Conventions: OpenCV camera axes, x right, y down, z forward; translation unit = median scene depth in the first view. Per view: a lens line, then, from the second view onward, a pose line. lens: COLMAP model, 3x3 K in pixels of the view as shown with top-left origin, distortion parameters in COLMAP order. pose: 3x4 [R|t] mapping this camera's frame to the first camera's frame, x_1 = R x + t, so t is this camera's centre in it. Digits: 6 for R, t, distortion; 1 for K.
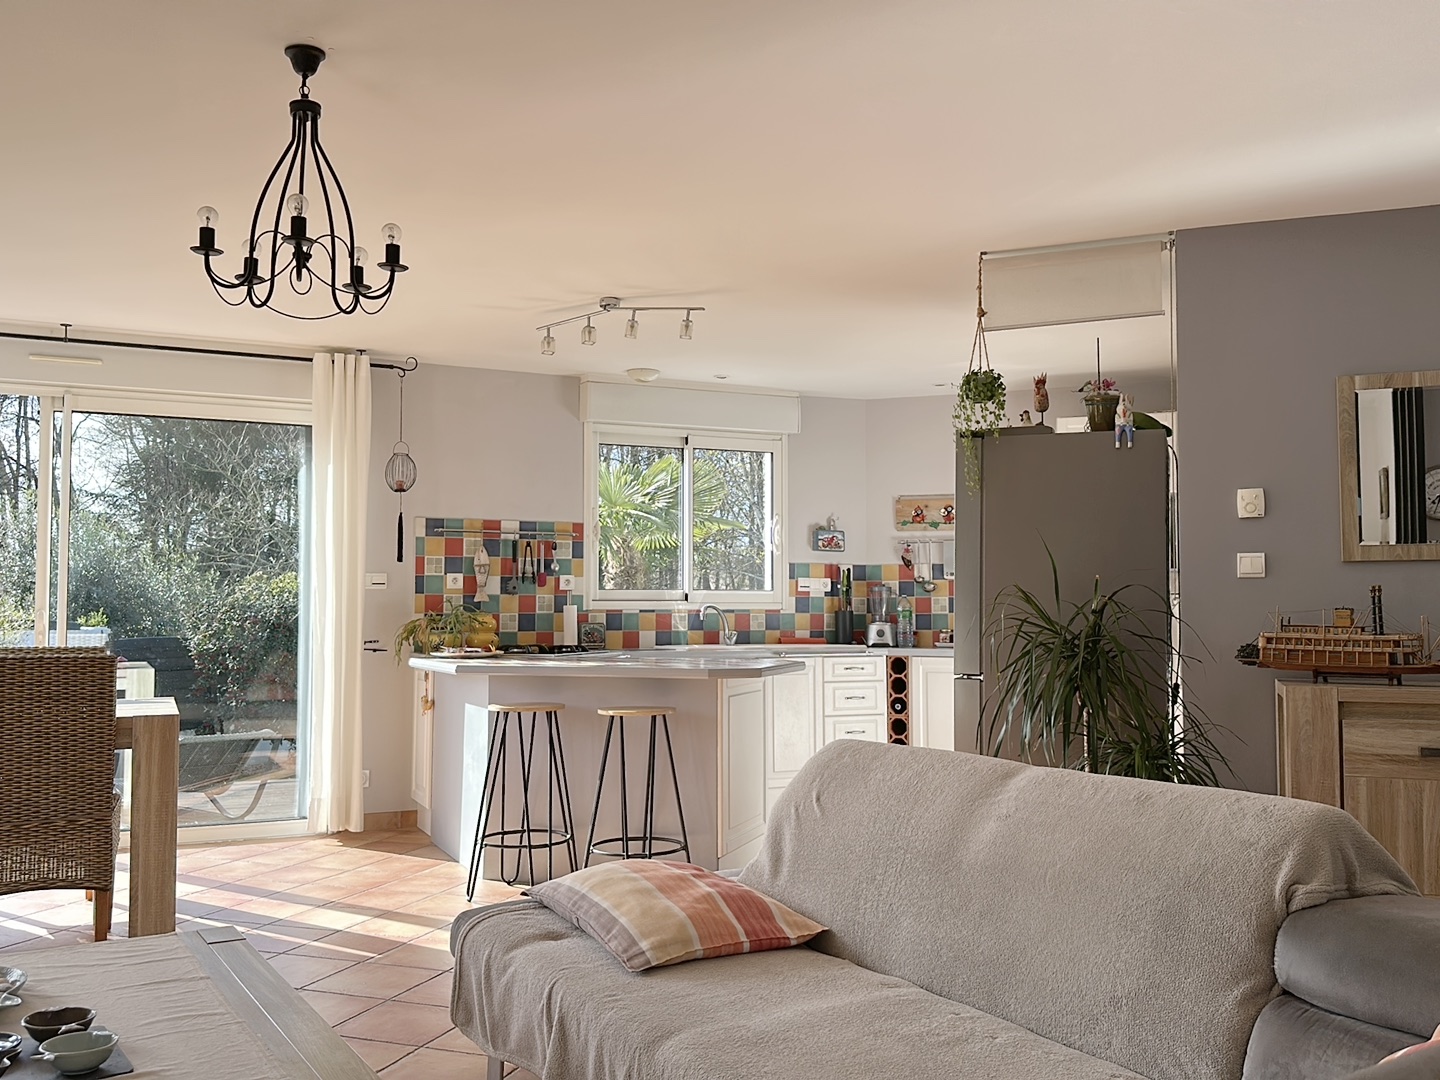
lens RADIAL K [[1240.1, 0, 720.0], [0, 1240.1, 540.0], [0, 0, 1]] dist [0.117004, -0.271034]
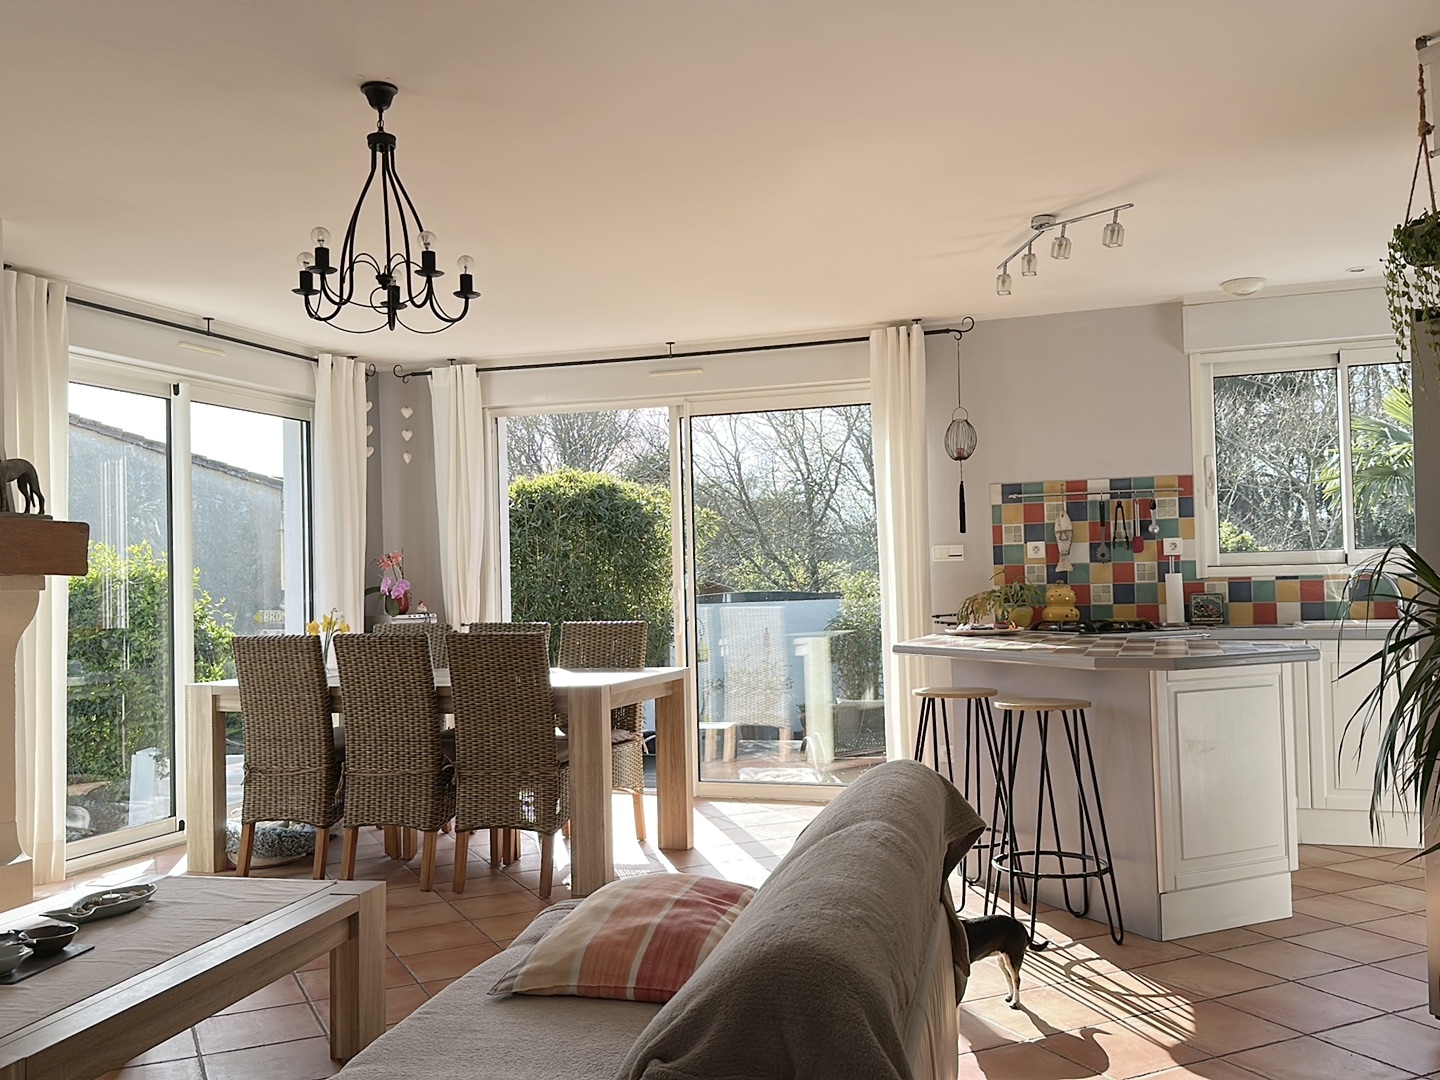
lens RADIAL K [[1240.1, 0, 720.0], [0, 1240.1, 540.0], [0, 0, 1]] dist [0.117004, -0.271034]
pose [[0.706973, -0.040560, -0.706077, 0.273831], [0.063243, 0.997980, 0.005995, 0.005265], [0.704407, -0.048892, 0.708110, 0.180150]]
